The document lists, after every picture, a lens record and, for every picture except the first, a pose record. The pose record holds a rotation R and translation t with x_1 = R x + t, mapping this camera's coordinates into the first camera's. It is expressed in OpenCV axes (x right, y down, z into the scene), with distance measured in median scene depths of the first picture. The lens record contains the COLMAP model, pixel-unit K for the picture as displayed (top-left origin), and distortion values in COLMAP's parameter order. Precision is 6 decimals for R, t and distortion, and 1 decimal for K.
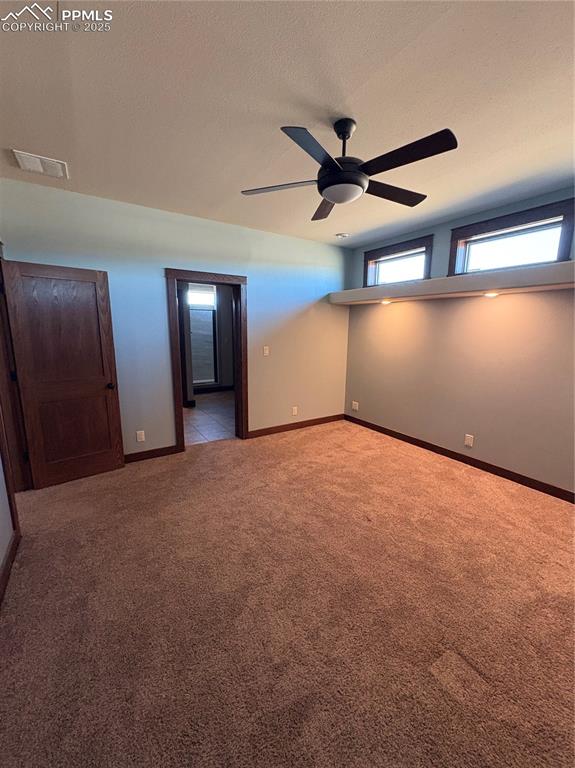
lens RADIAL K [[308.9, 0, 287.5], [0, 308.9, 384.0], [0, 0, 1]] dist [0.020114, -0.000003]
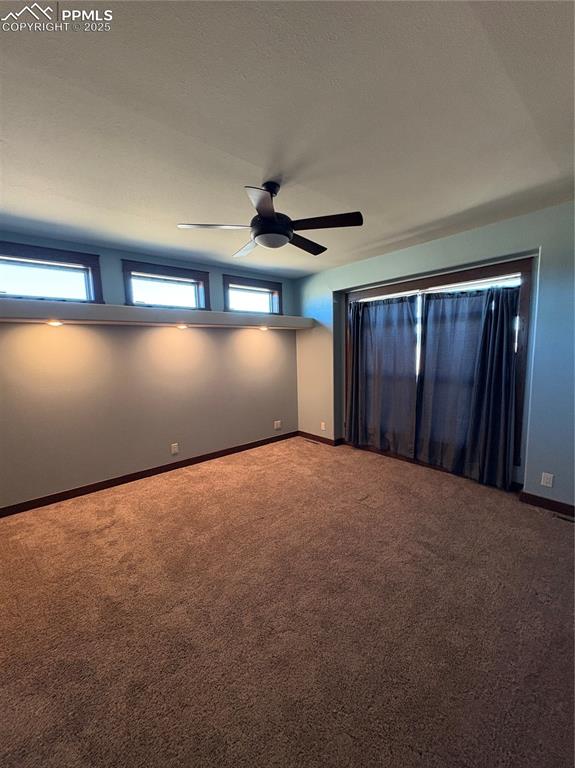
lens RADIAL K [[304.8, 0, 287.5], [0, 304.8, 384.0], [0, 0, 1]] dist [-0.000615, 0.000128]
pose [[-0.131418, -0.113633, 0.984793, -0.587720], [0.217148, 0.965983, 0.140441, -0.124654], [-0.967252, 0.232303, -0.102272, 0.685346]]
